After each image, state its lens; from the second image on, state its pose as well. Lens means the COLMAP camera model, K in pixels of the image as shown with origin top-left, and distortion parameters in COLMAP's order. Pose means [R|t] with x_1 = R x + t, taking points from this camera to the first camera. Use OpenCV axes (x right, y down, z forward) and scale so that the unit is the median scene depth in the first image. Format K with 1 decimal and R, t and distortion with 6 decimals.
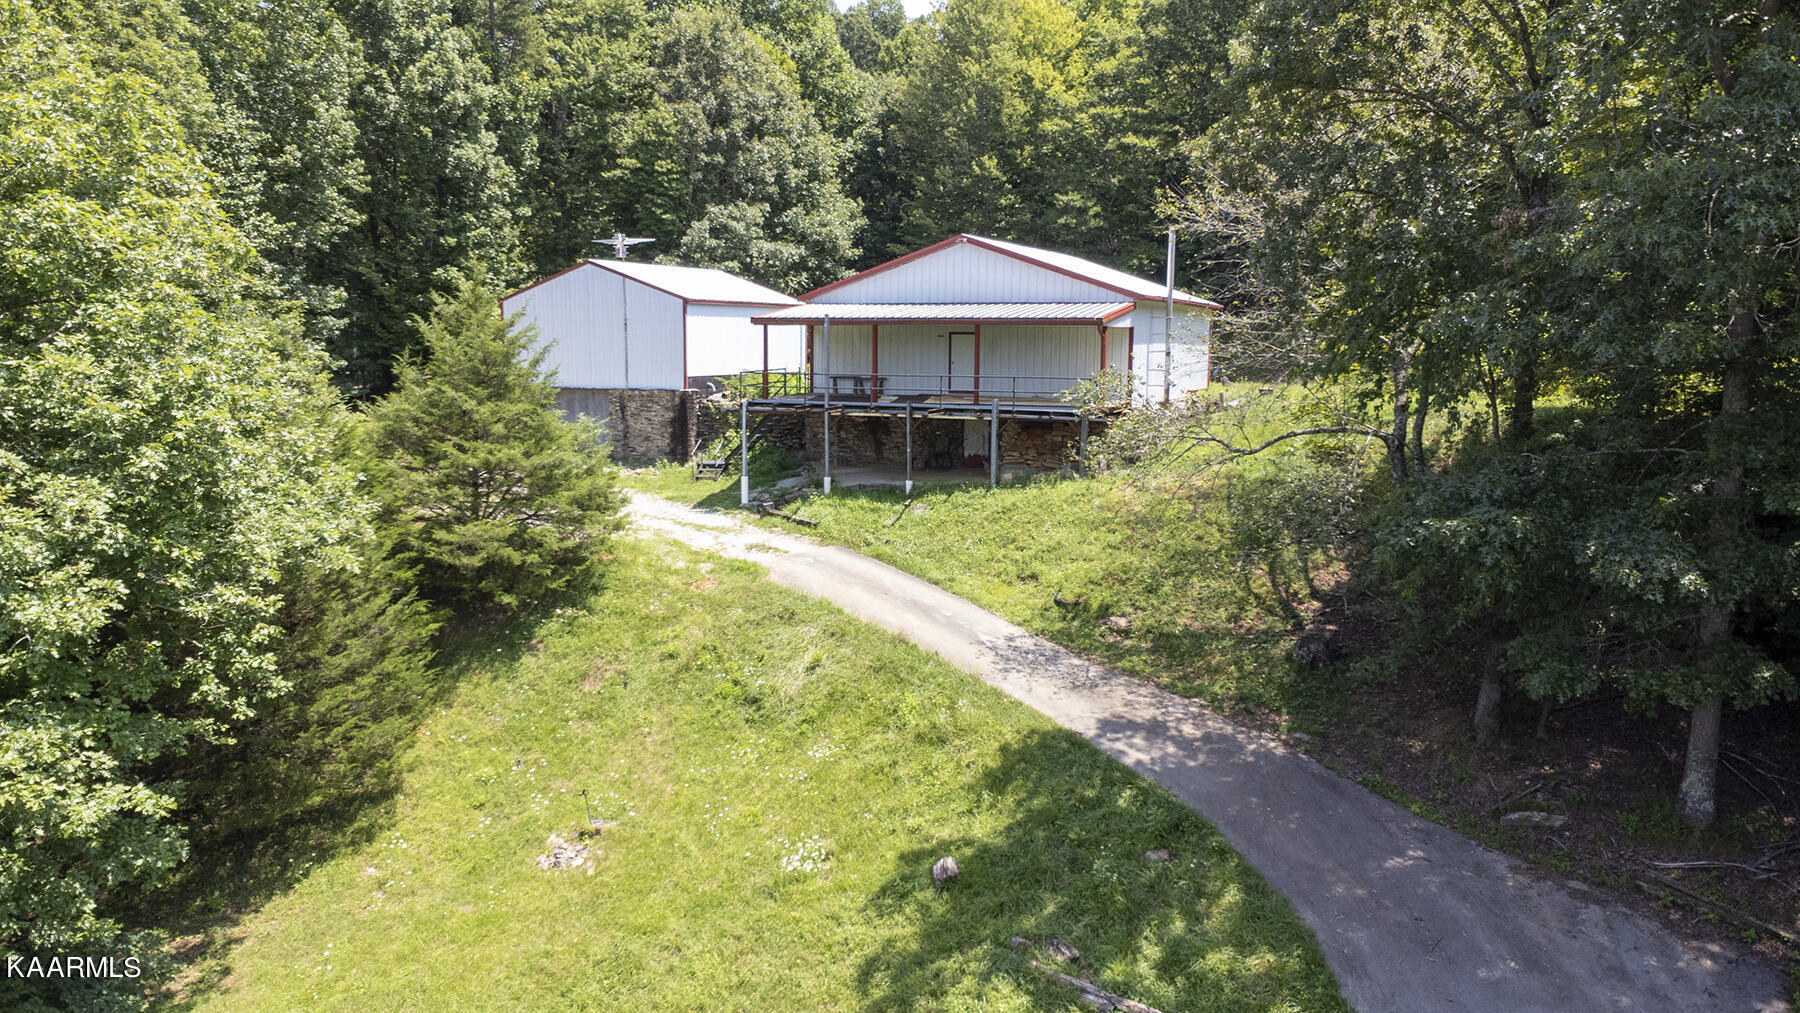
lens RADIAL K [[1304.0, 0, 900.0], [0, 1304.0, 506.5], [0, 0, 1]] dist [0.024209, -0.032506]
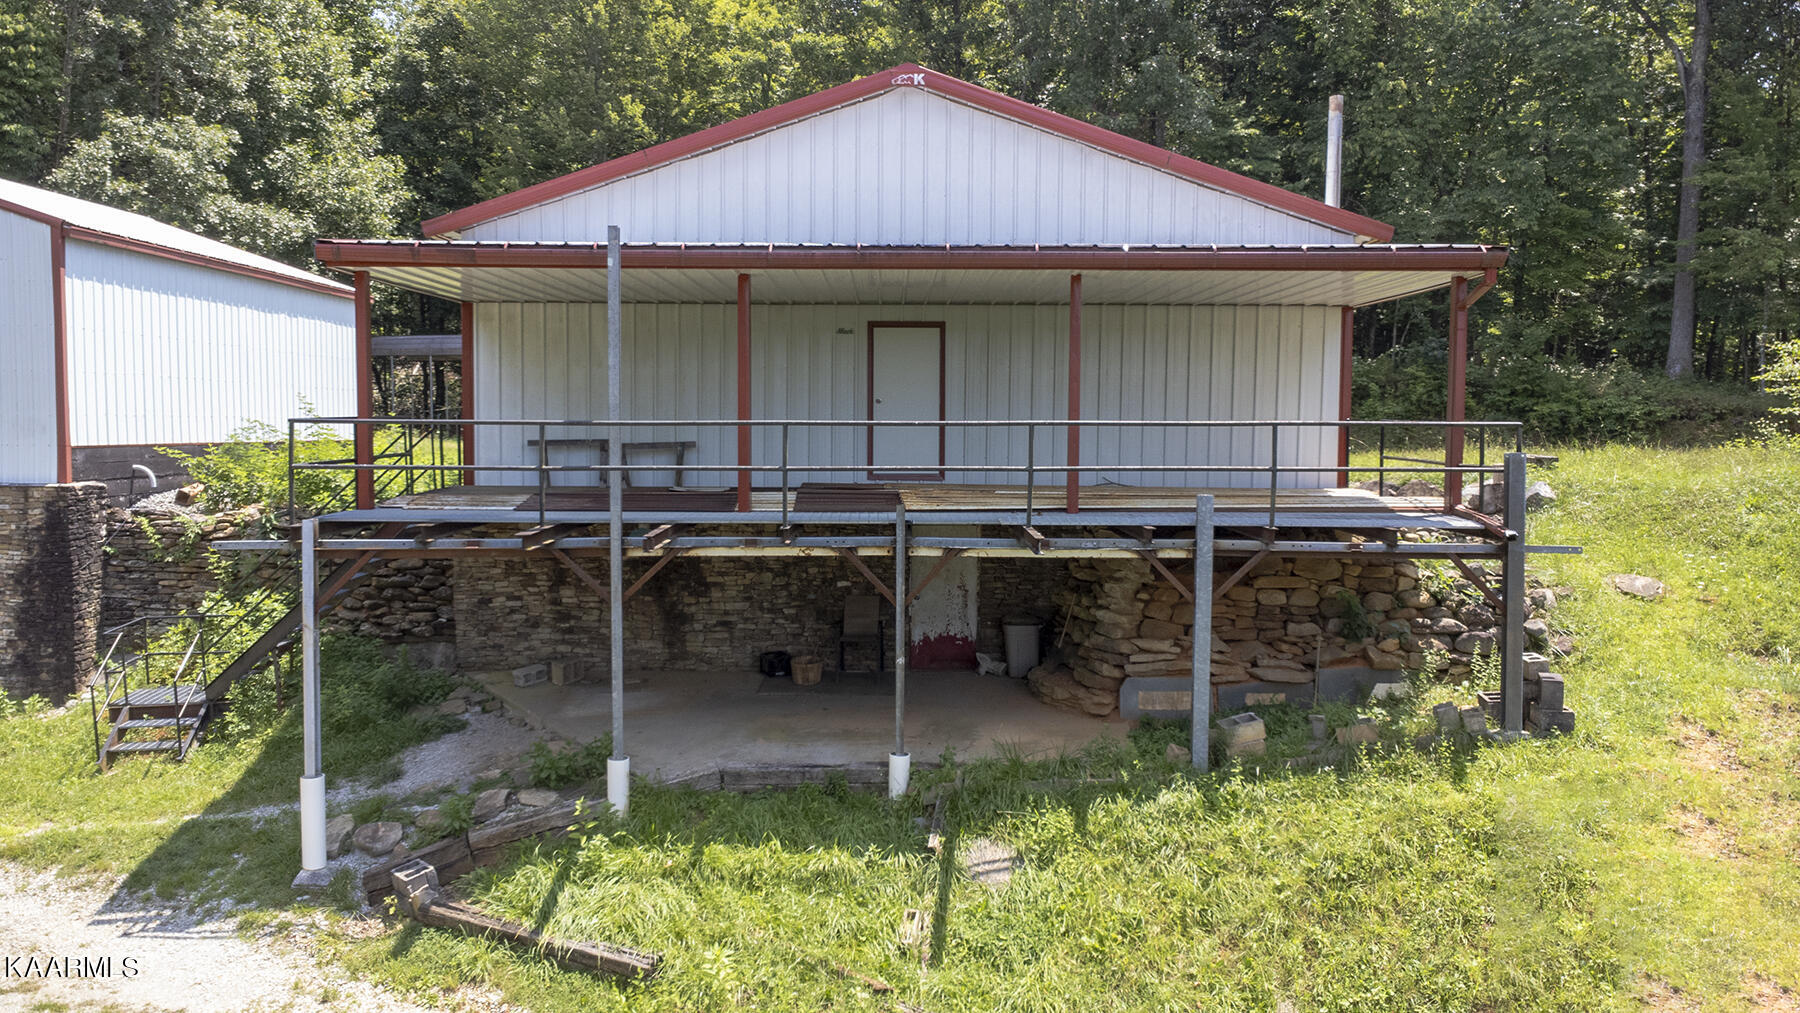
lens RADIAL K [[1304.0, 0, 900.0], [0, 1304.0, 506.5], [0, 0, 1]] dist [0.024209, -0.032506]
pose [[0.916530, -0.026584, 0.399082, -0.084889], [0.052395, 0.997170, -0.053905, -0.045146], [-0.396519, 0.070316, 0.915329, 0.504529]]
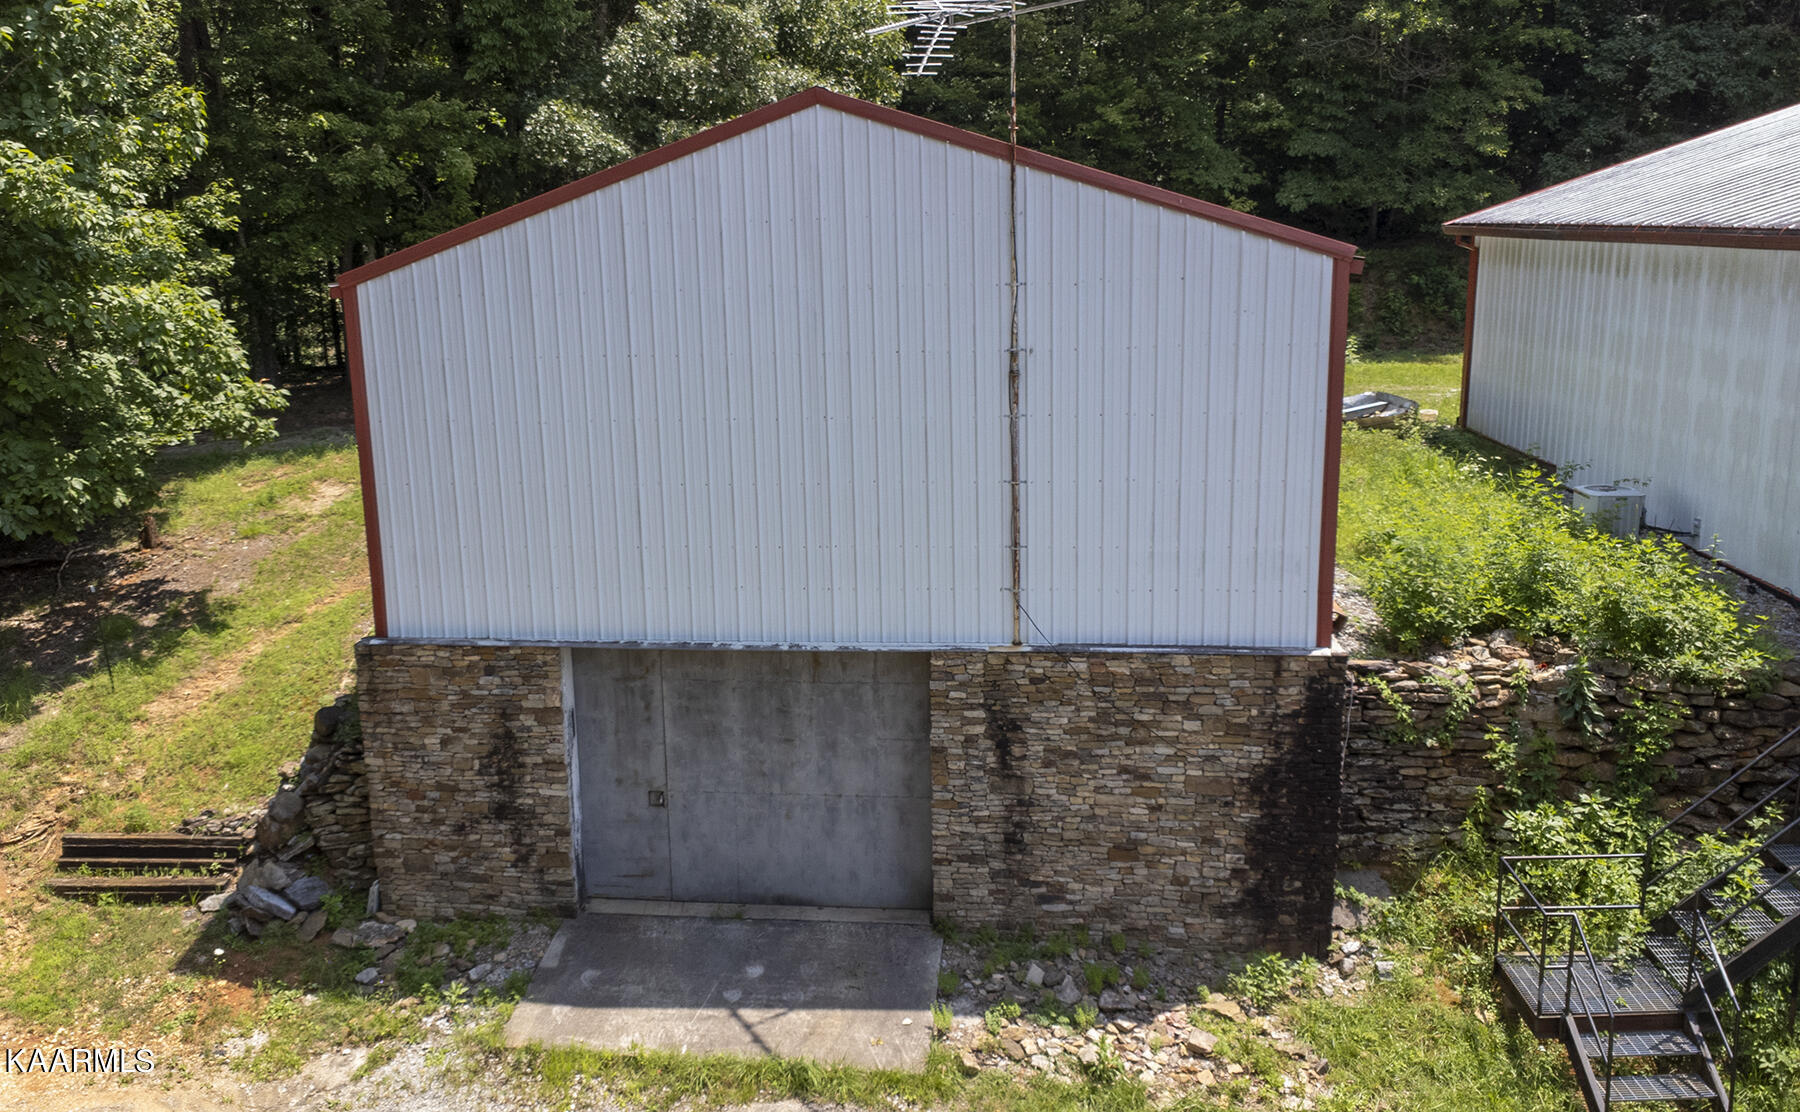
lens RADIAL K [[1518.2, 0, 802.6], [0, 1518.2, 560.5], [0, 0, 1]] dist [0.010606, 0.006086]
pose [[0.958706, -0.096538, 0.267512, -0.276840], [0.072298, 0.992453, 0.099049, -0.118051], [-0.275055, -0.075618, 0.958450, 0.654324]]
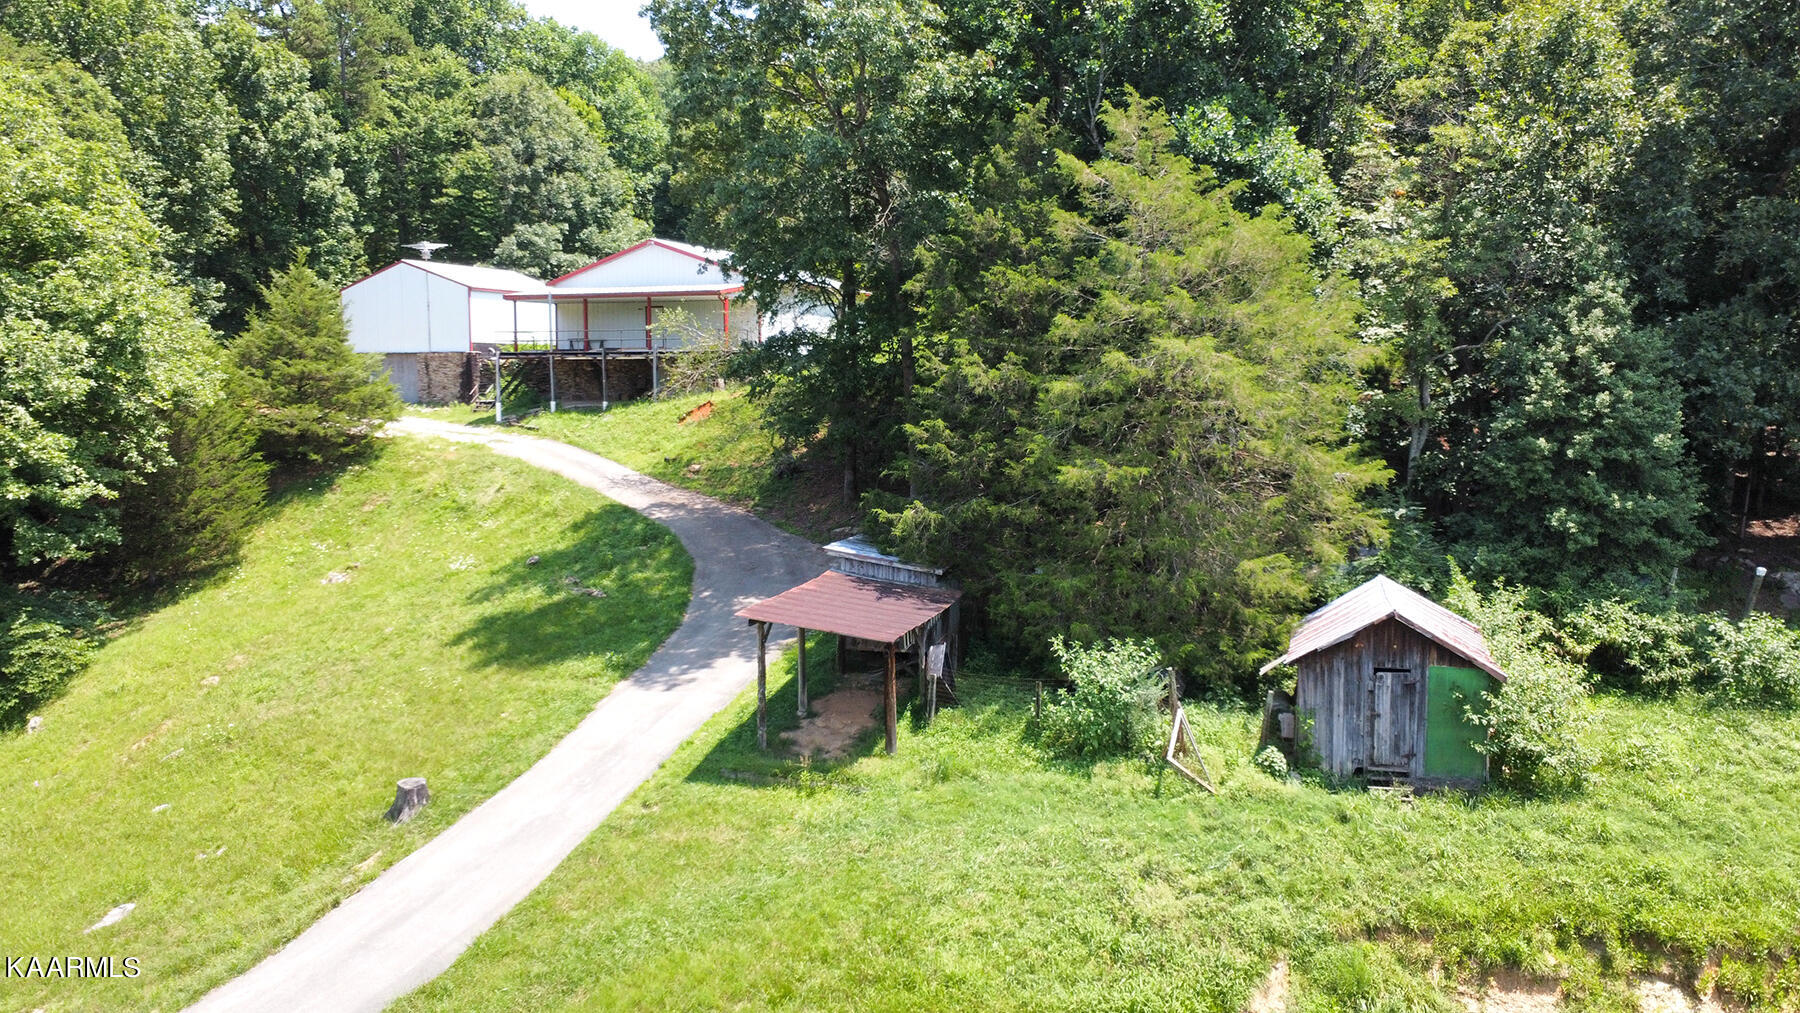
lens RADIAL K [[1351.6, 0, 900.0], [0, 1351.6, 506.5], [0, 0, 1]] dist [-0.001074, -0.005470]
pose [[0.998885, -0.010405, 0.046051, 0.193593], [0.011884, 0.999419, -0.031948, 0.109355], [-0.045692, 0.032460, 0.998428, -0.393700]]
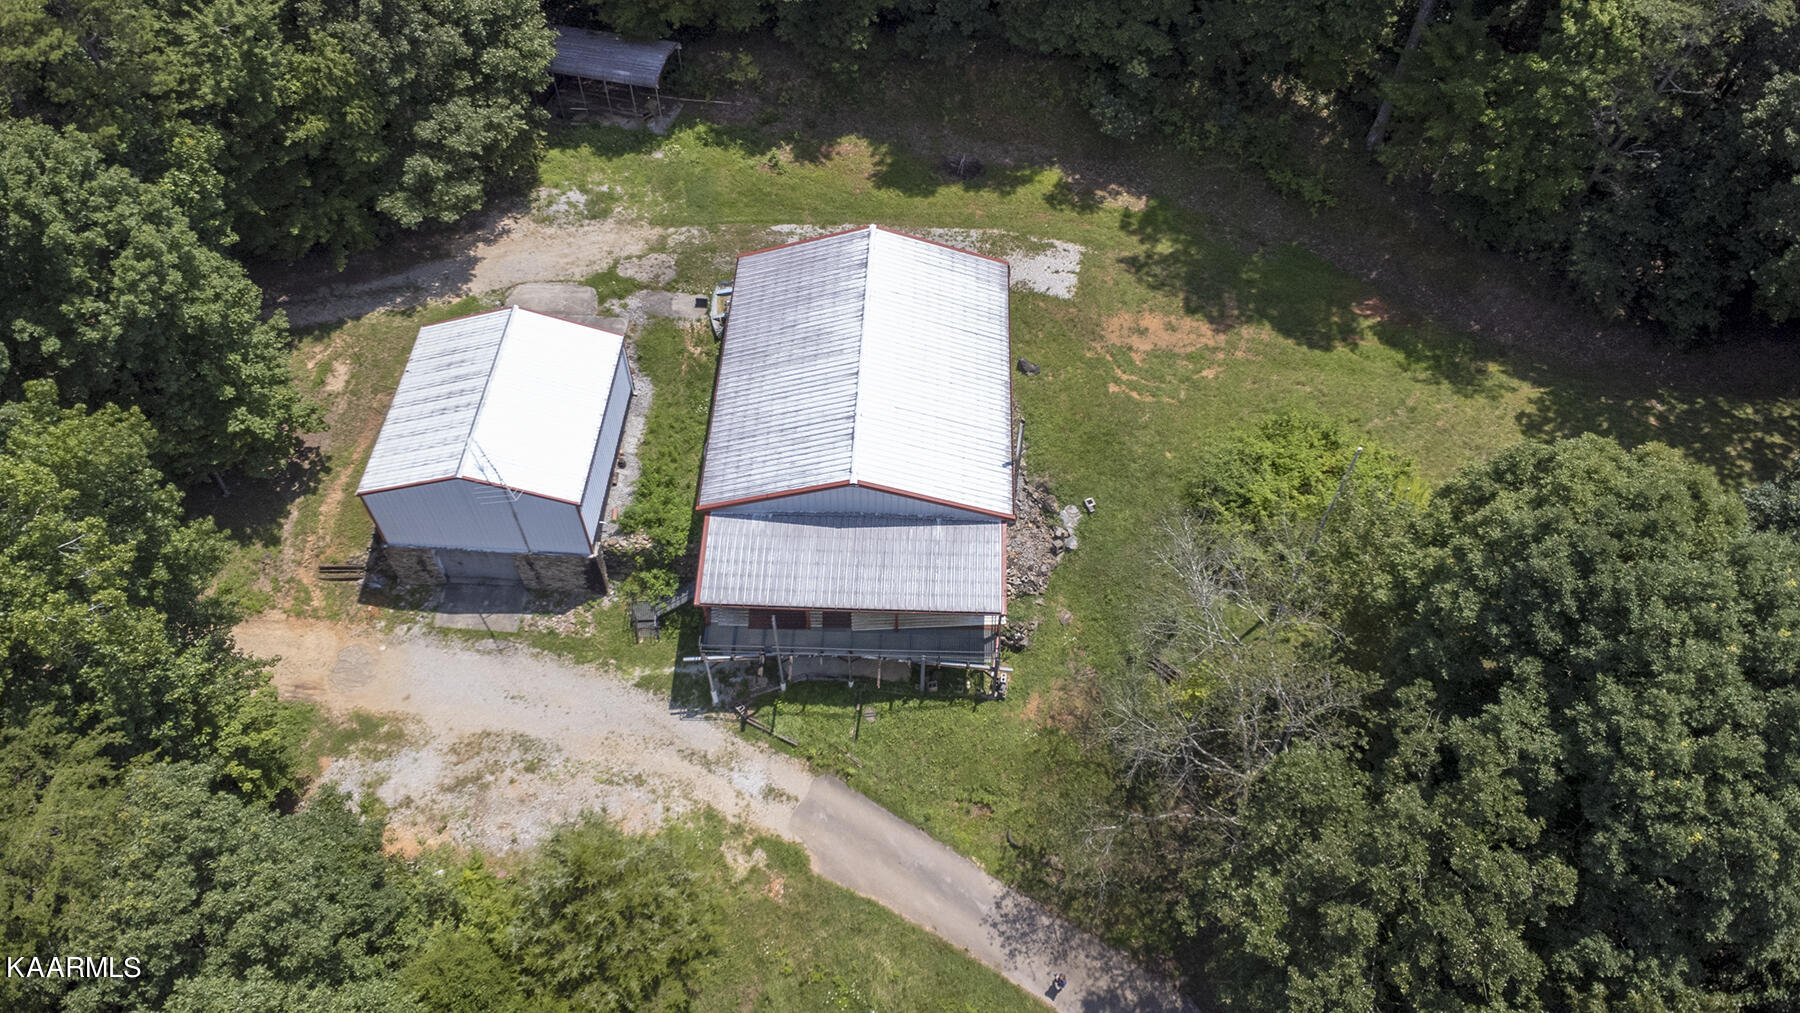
lens RADIAL K [[1302.7, 0, 900.0], [0, 1302.7, 506.5], [0, 0, 1]] dist [0.031584, -0.062808]
pose [[0.931580, -0.297488, 0.208948, -0.120019], [0.056012, 0.685358, 0.726049, -0.774269], [-0.359195, -0.664669, 0.655129, 0.175906]]
